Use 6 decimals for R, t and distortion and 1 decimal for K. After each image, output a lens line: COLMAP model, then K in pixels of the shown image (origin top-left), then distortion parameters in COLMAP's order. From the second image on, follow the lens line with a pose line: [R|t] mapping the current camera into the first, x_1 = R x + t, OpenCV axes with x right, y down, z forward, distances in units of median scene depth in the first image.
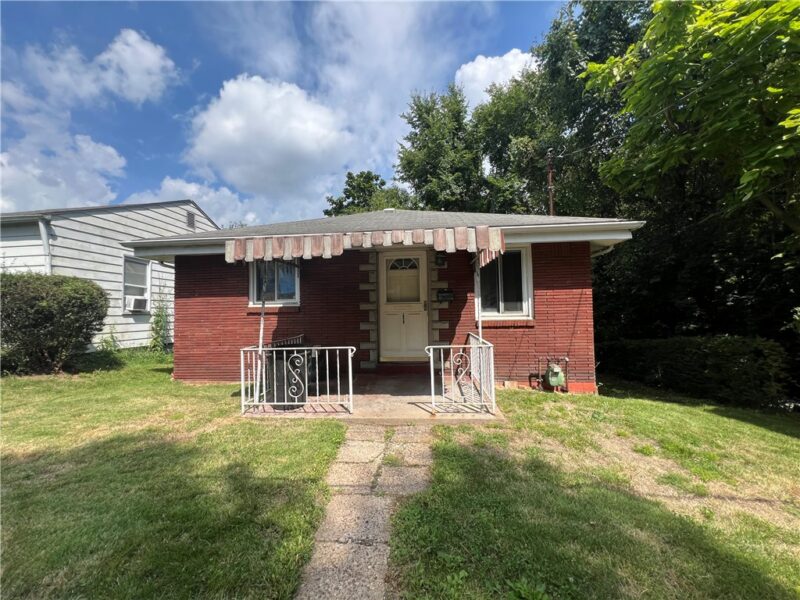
lens RADIAL K [[354.1, 0, 396.1], [0, 354.1, 301.2], [0, 0, 1]] dist [0.008485, -0.001586]
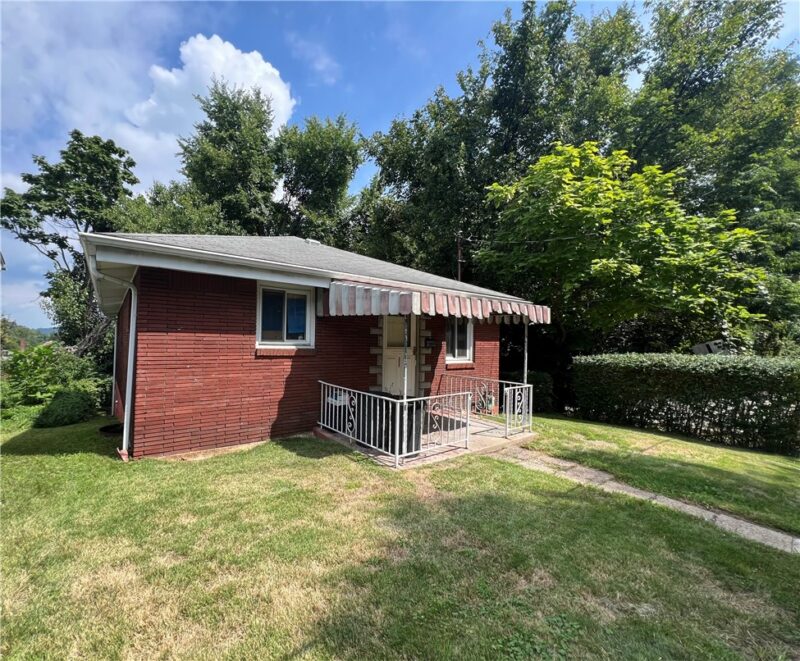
lens RADIAL K [[380.0, 0, 396.4], [0, 380.0, 333.8], [0, 0, 1]] dist [-0.001388, 0.000015]
pose [[0.702062, 0.048362, 0.710471, -0.288875], [-0.059306, 0.998196, -0.009343, -0.009366], [-0.709642, -0.035576, 0.703664, 0.068085]]
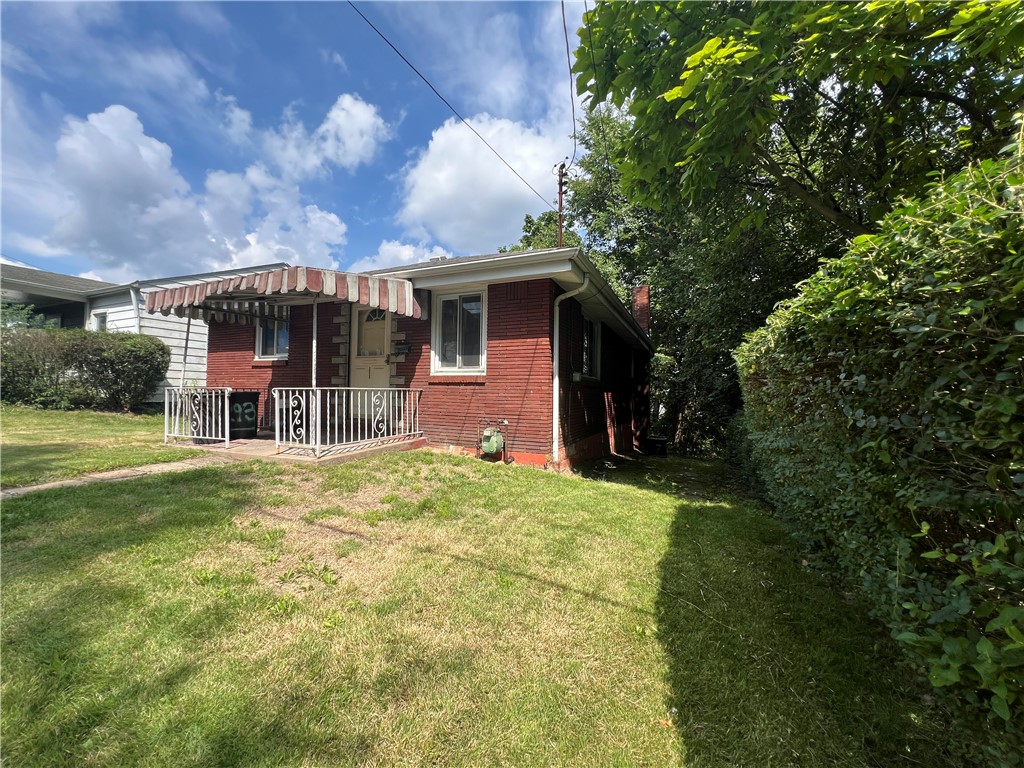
lens RADIAL K [[453.2, 0, 508.9], [0, 453.2, 383.5], [0, 0, 1]] dist [0.008485, -0.001586]
pose [[0.931688, 0.022043, -0.362590, 0.284021], [-0.019612, 0.999754, 0.010386, 0.020144], [0.362730, -0.002565, 0.931891, 0.005324]]
